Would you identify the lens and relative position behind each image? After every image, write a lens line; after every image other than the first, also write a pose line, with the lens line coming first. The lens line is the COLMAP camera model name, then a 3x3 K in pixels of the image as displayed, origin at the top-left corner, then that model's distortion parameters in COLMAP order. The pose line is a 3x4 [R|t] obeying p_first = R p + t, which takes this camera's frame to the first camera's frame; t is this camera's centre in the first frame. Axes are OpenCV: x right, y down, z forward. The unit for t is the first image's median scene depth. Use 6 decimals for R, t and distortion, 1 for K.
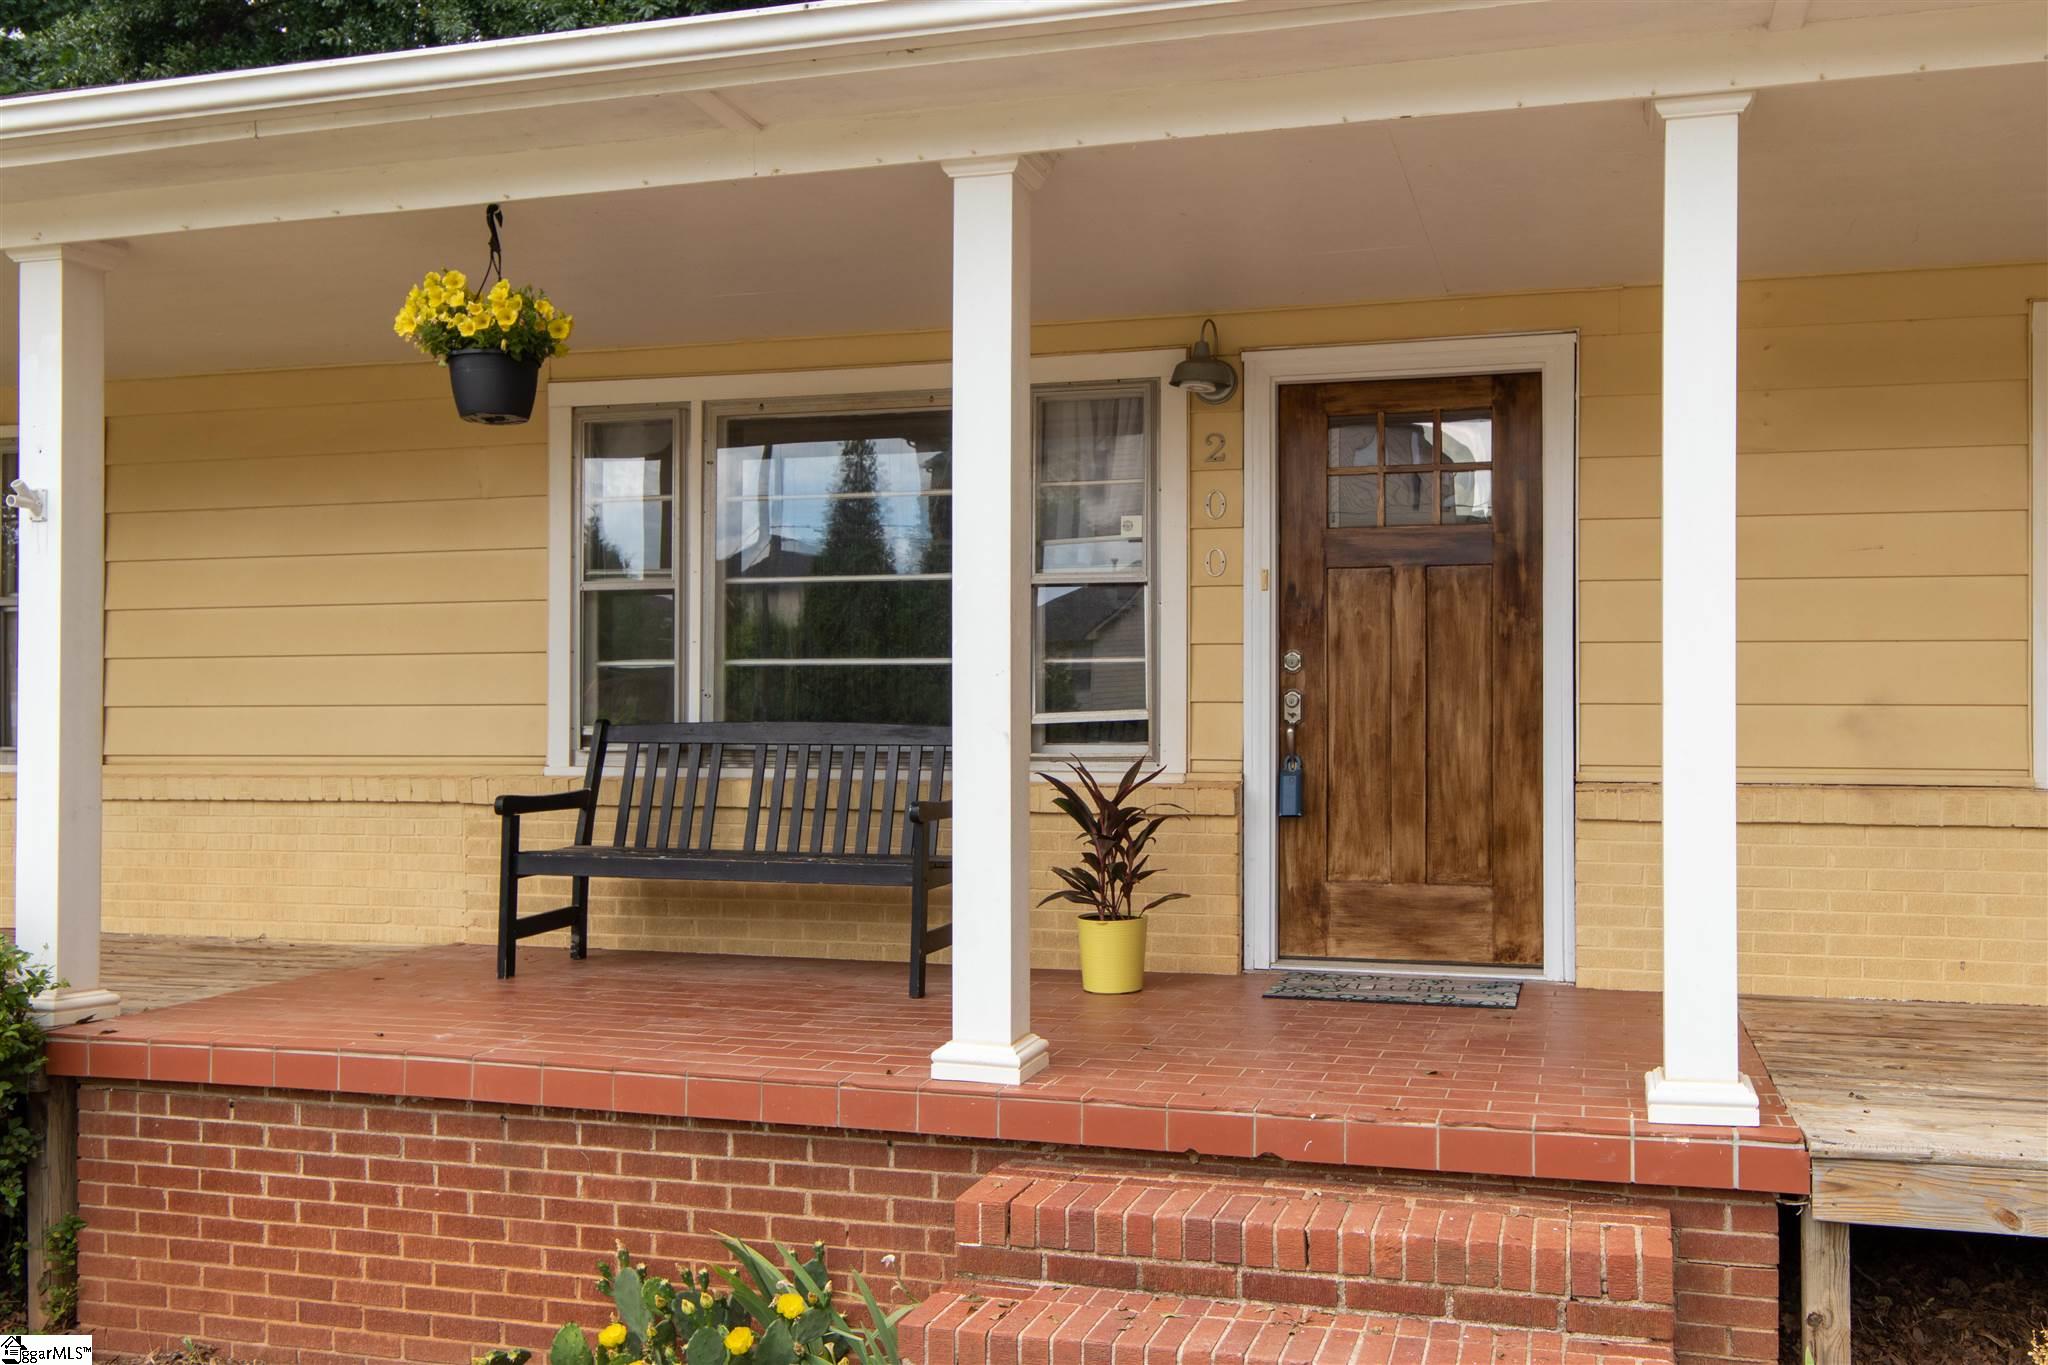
lens RADIAL K [[1779.9, 0, 1026.7], [0, 1779.9, 693.5], [0, 0, 1]] dist [0.005798, -0.001423]
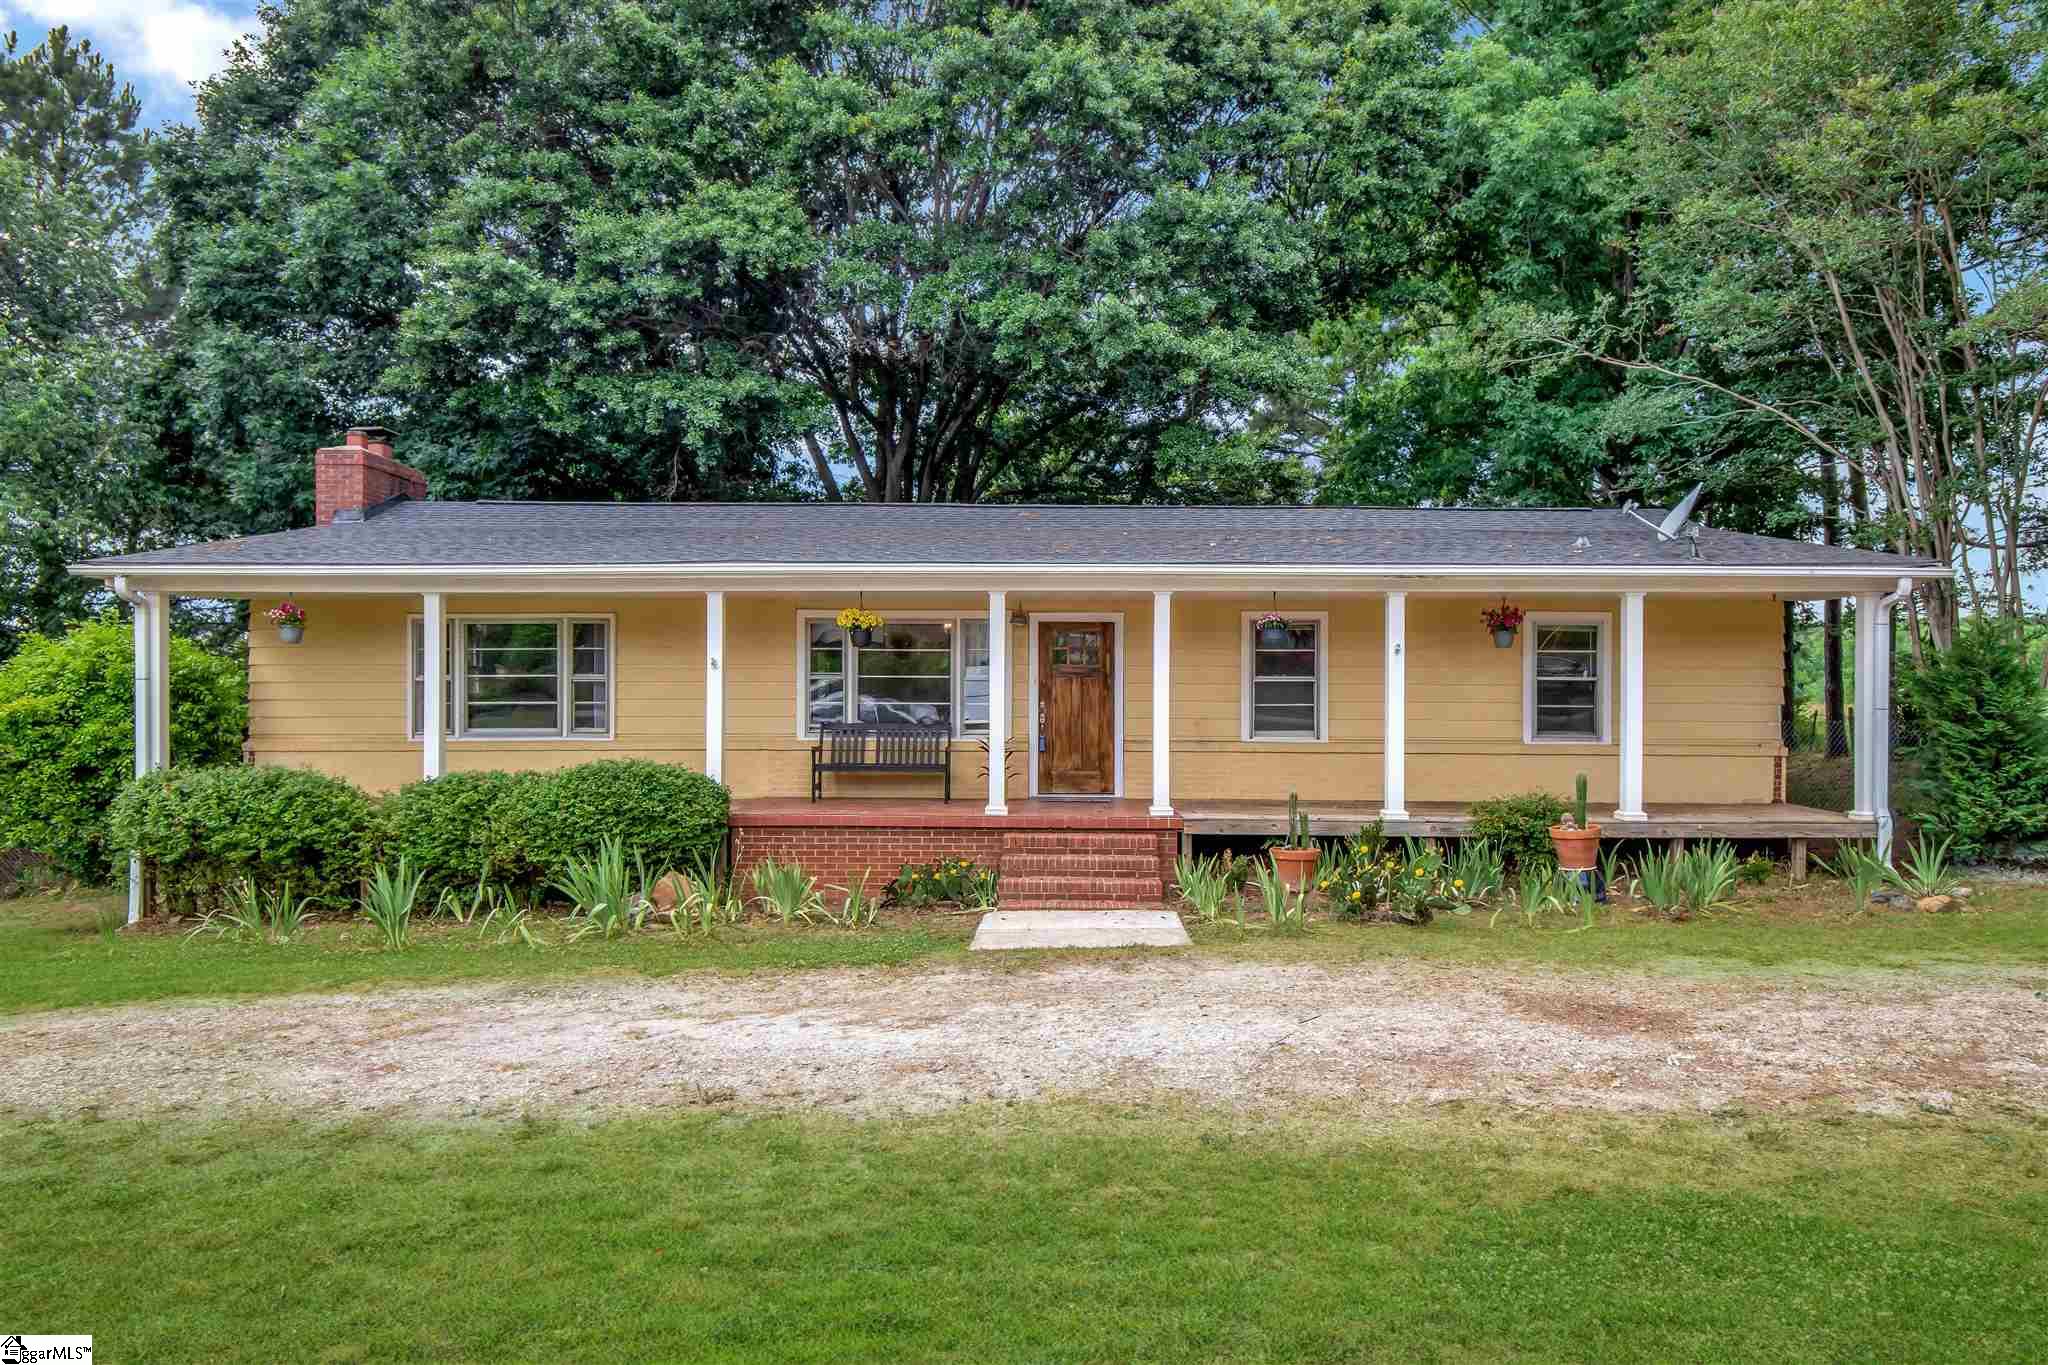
lens RADIAL K [[1238.3, 0, 1021.0], [0, 1238.3, 685.2], [0, 0, 1]] dist [-0.000275, -0.000002]
pose [[0.960841, 0.008335, 0.276974, -0.554987], [-0.009684, 0.999947, 0.003505, -0.066110], [-0.276930, -0.006050, 0.960871, -1.271497]]
